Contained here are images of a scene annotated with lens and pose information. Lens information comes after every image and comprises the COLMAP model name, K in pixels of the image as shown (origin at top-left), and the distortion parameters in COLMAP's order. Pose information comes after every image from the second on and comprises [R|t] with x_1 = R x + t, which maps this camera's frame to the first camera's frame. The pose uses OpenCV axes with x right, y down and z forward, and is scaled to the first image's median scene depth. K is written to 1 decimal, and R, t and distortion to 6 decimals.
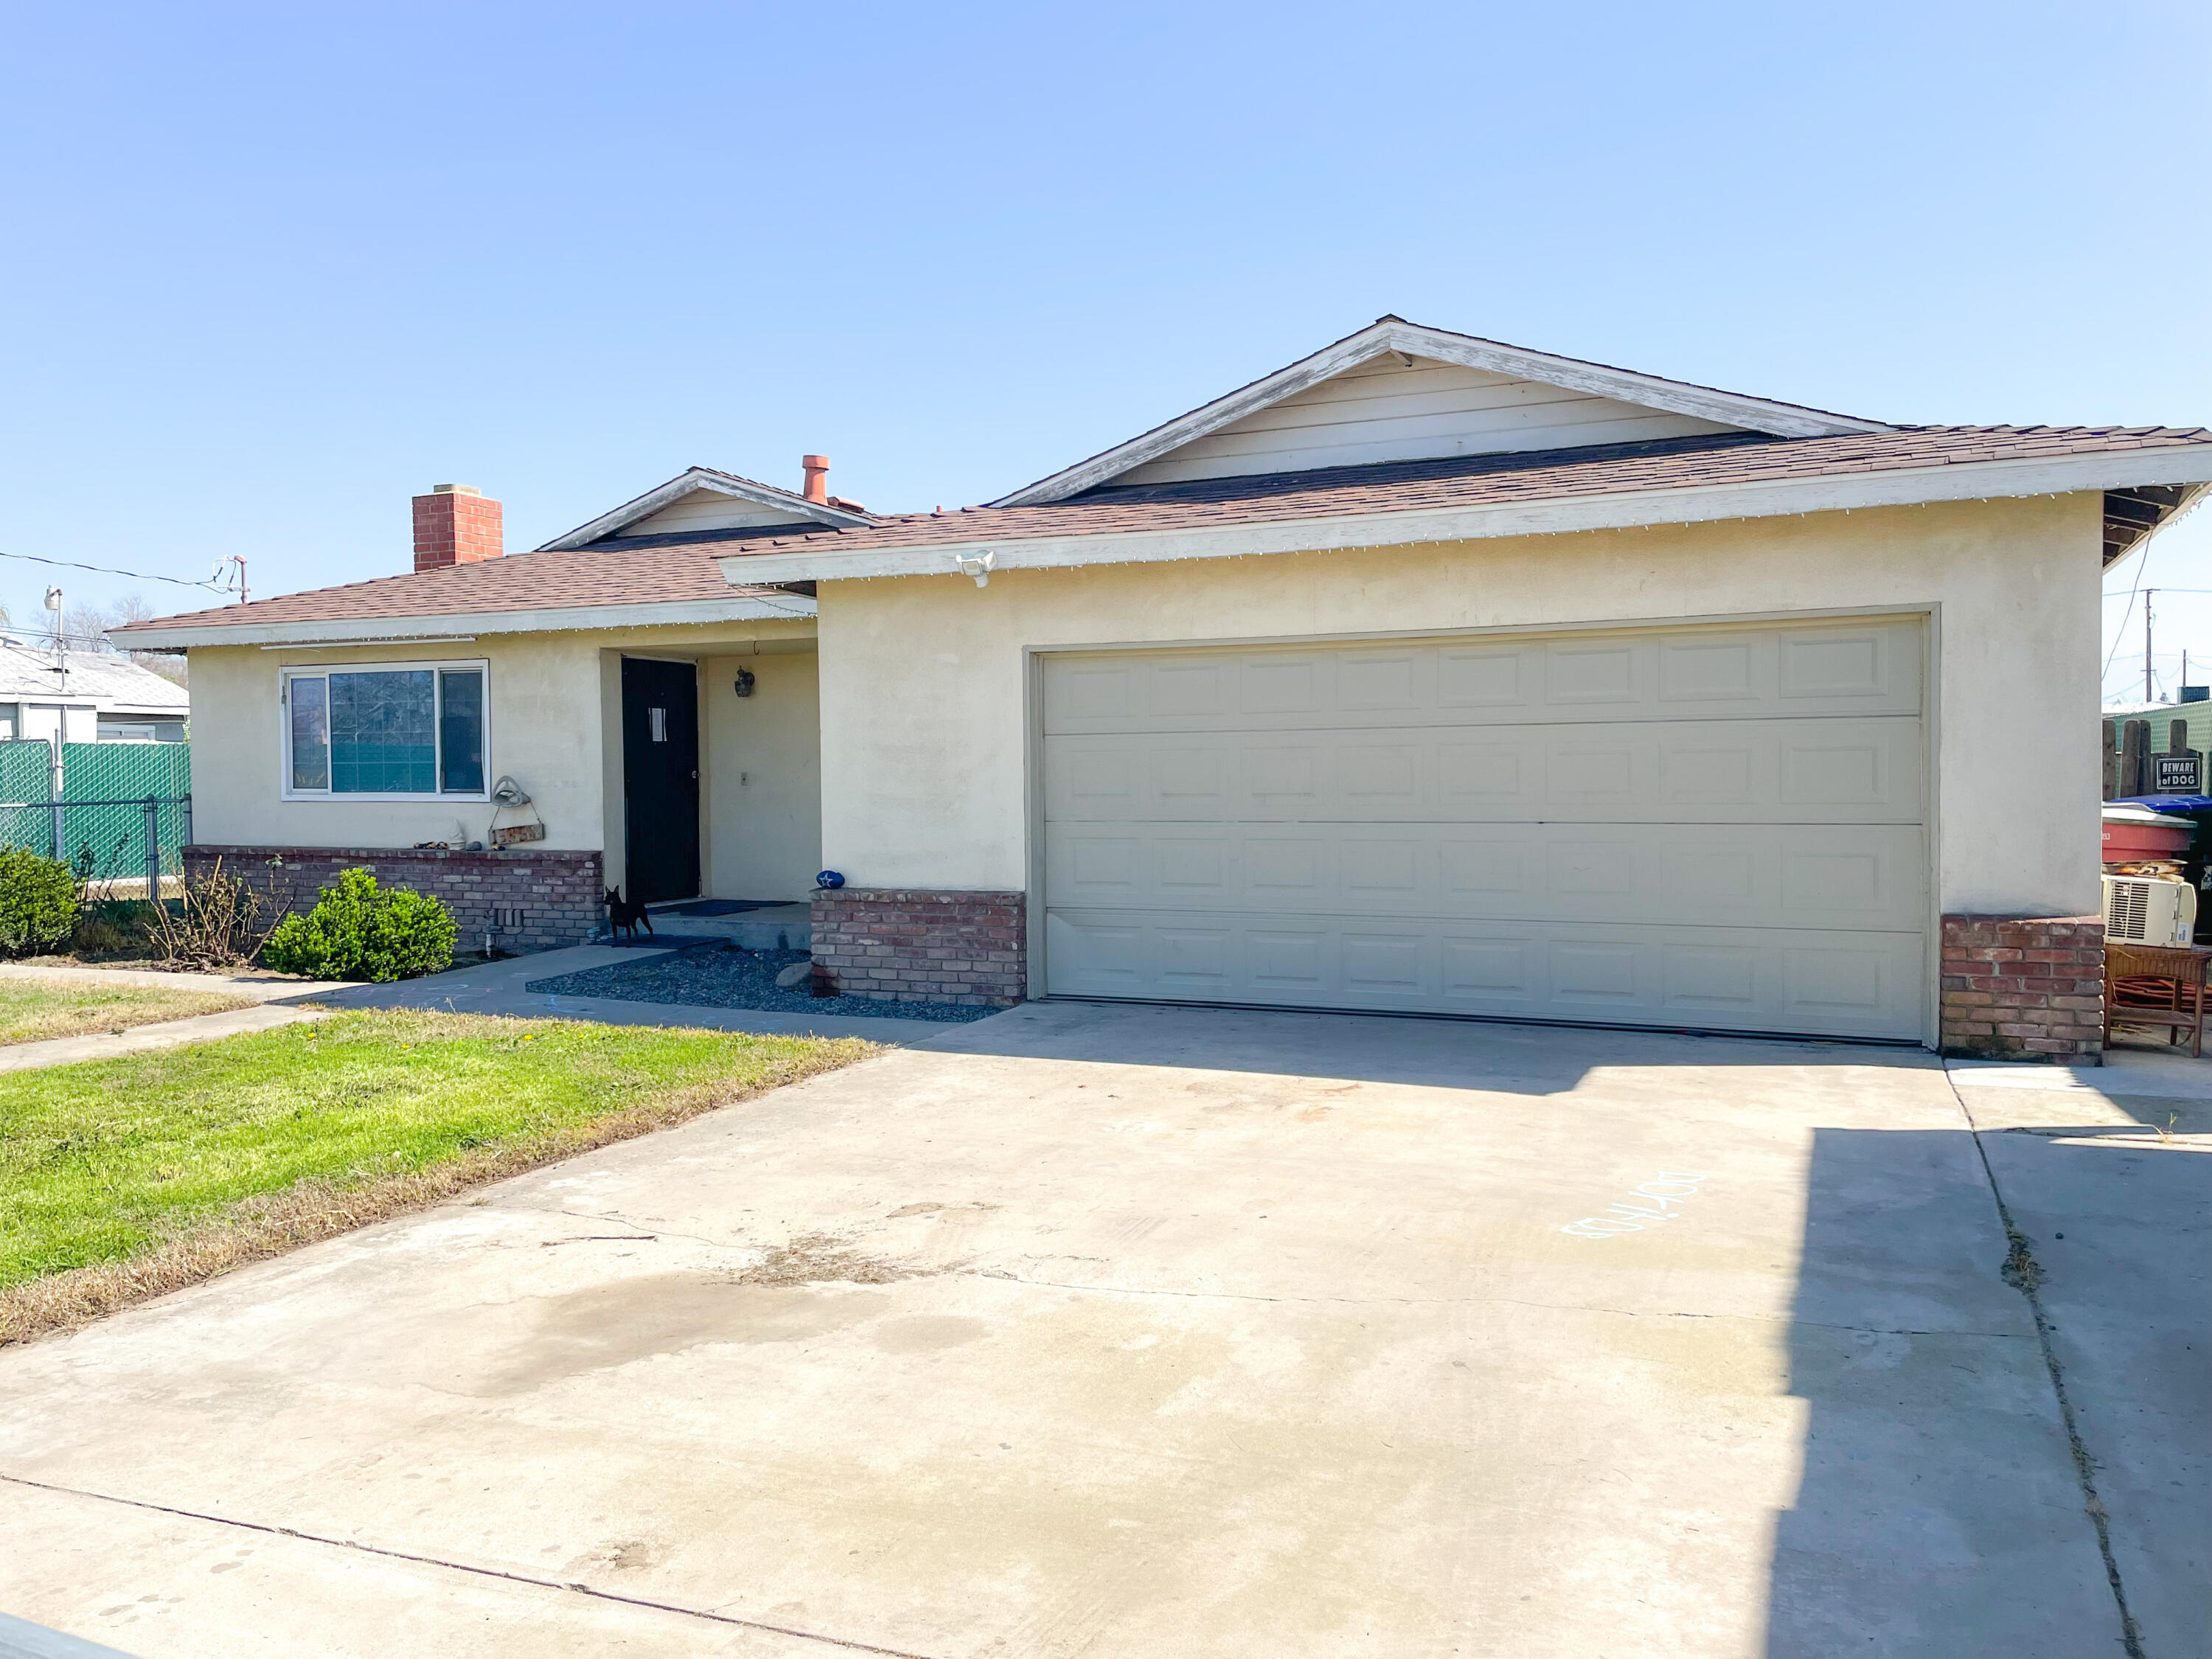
lens RADIAL K [[1719.3, 0, 1111.0], [0, 1719.3, 814.6], [0, 0, 1]] dist [0.096547, -0.127565]
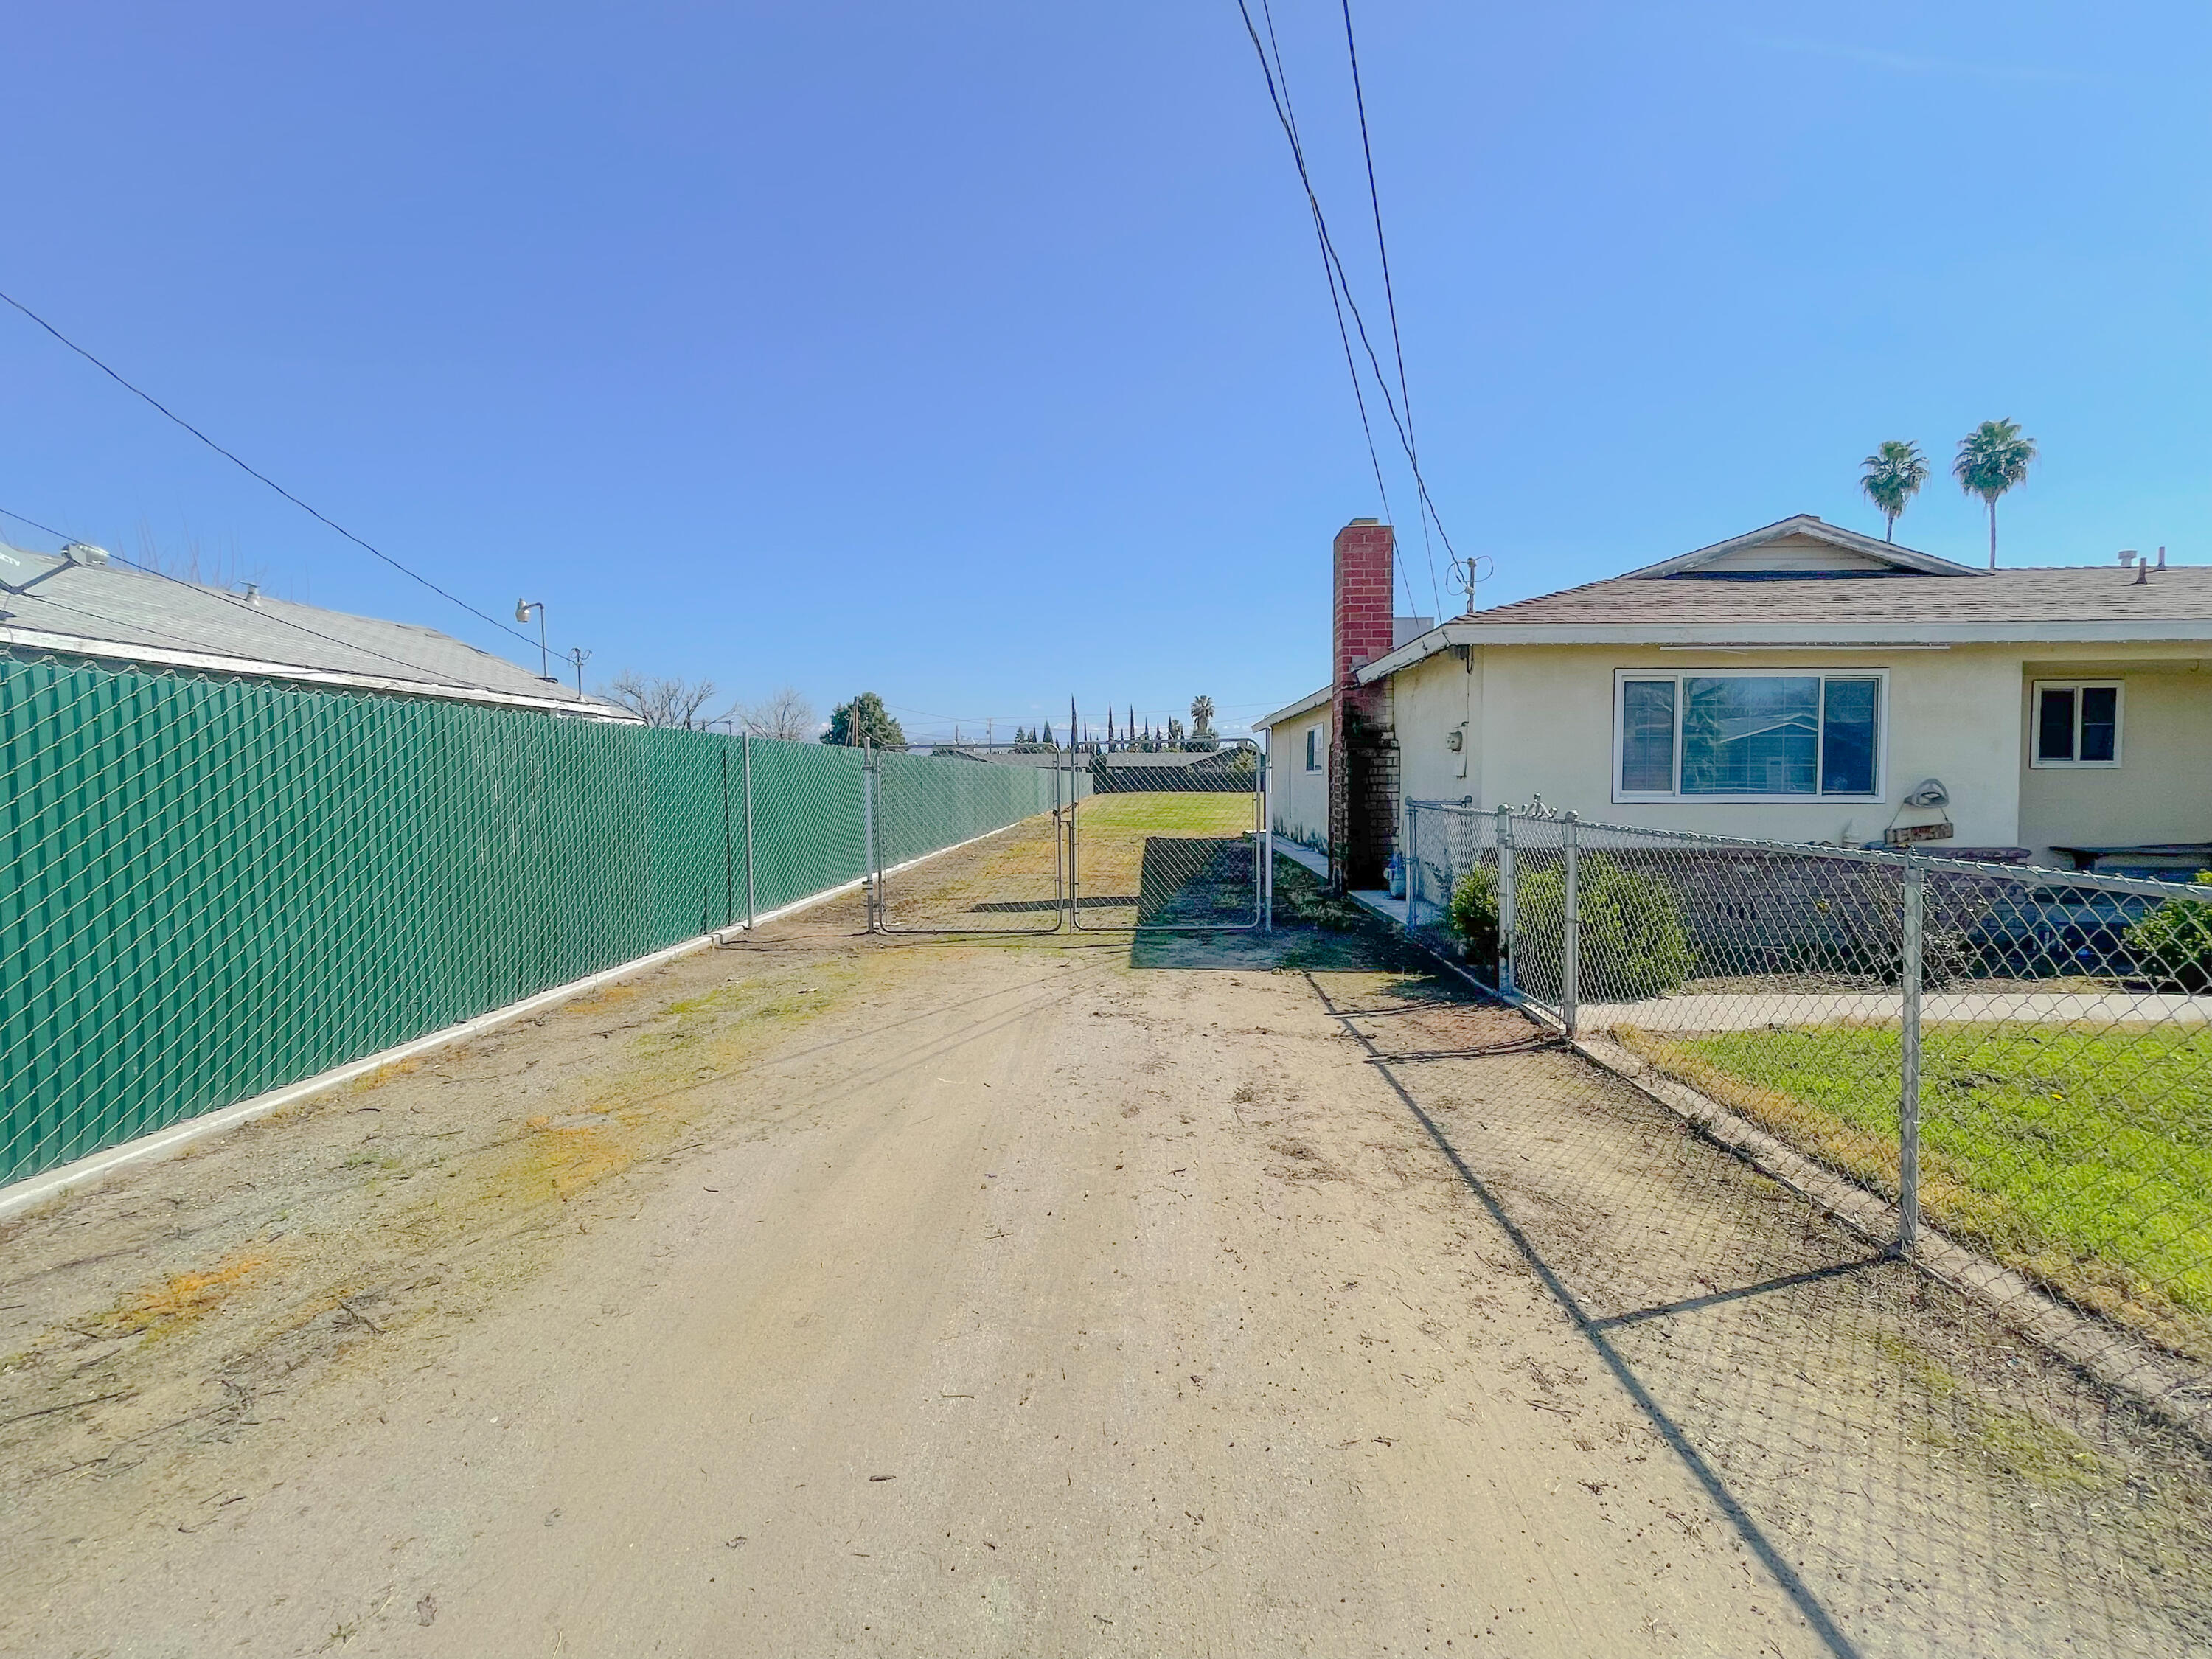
lens RADIAL K [[994.1, 0, 1109.0], [0, 994.1, 822.3], [0, 0, 1]] dist [0.001284, 0.000693]
pose [[0.920832, -0.010974, 0.389805, -1.033503], [0.005828, 0.999880, 0.014384, -0.006845], [-0.389916, -0.010973, 0.920785, 0.626703]]
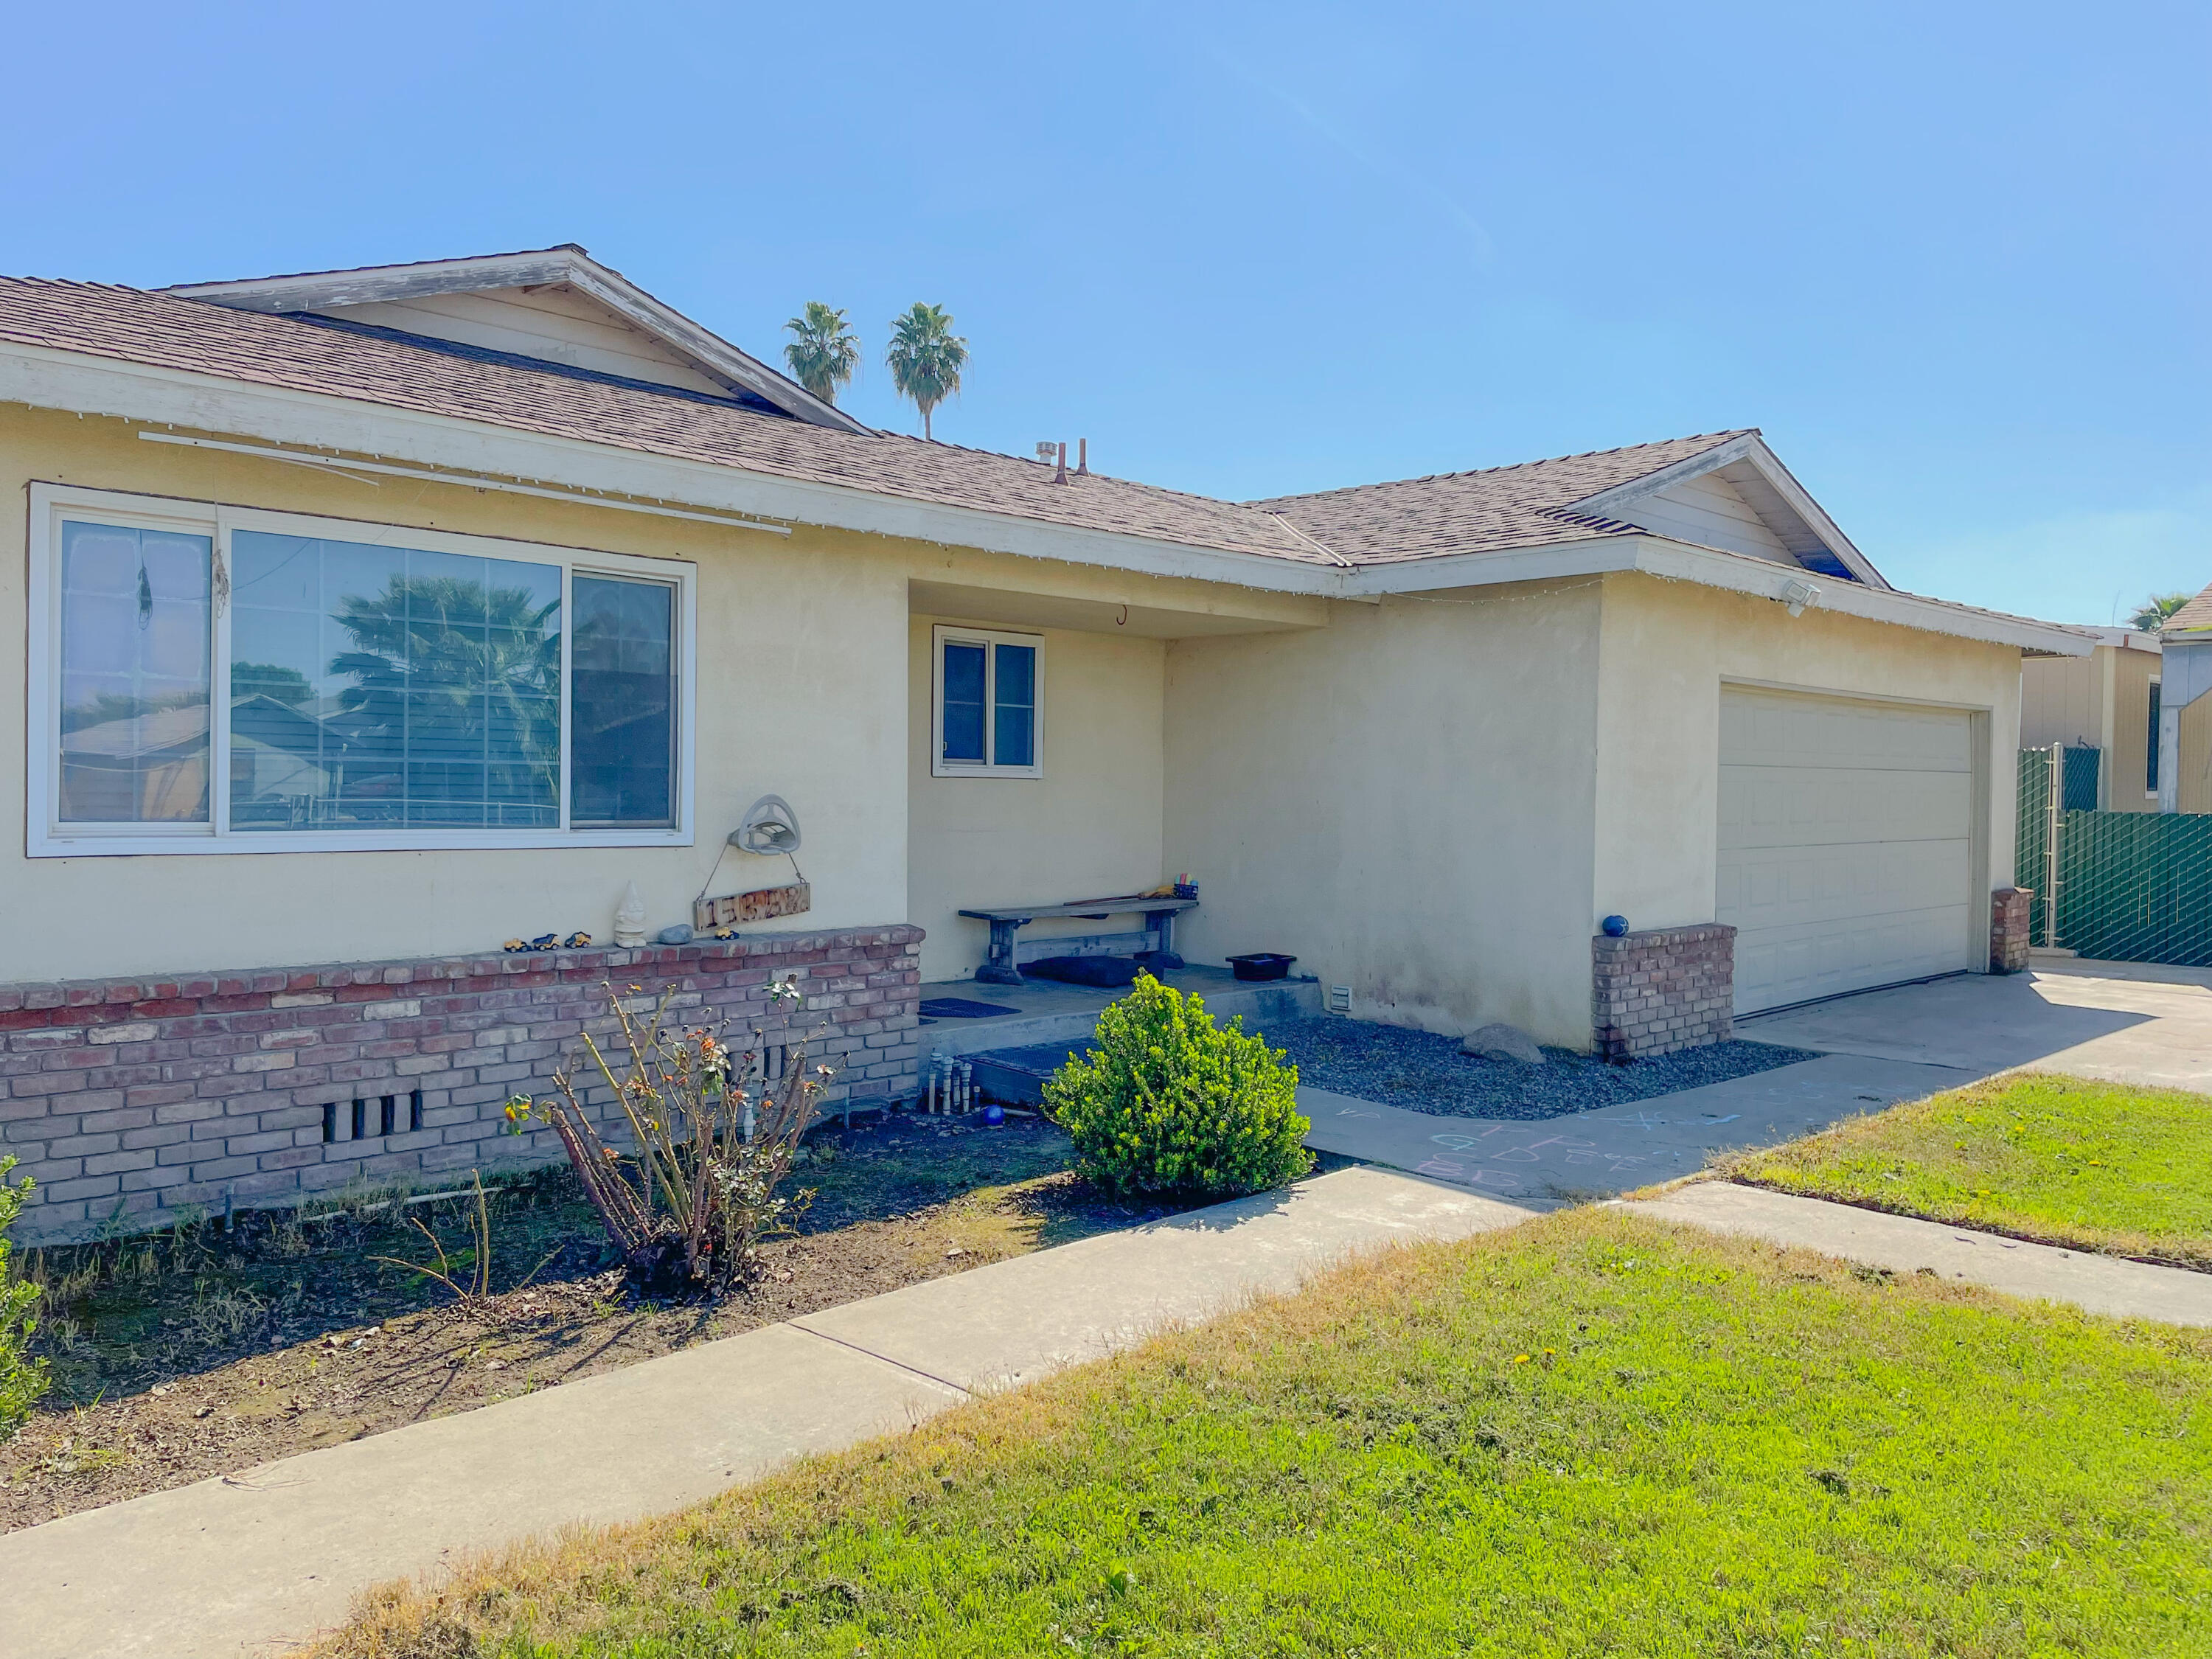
lens RADIAL K [[1663.2, 0, 1105.6], [0, 1663.2, 809.0], [0, 0, 1]] dist [0.078888, -0.103894]
pose [[0.339145, -0.003426, 0.940728, -0.776878], [0.008045, 0.999967, 0.000741, -0.017200], [-0.940700, 0.007316, 0.339162, 0.723197]]
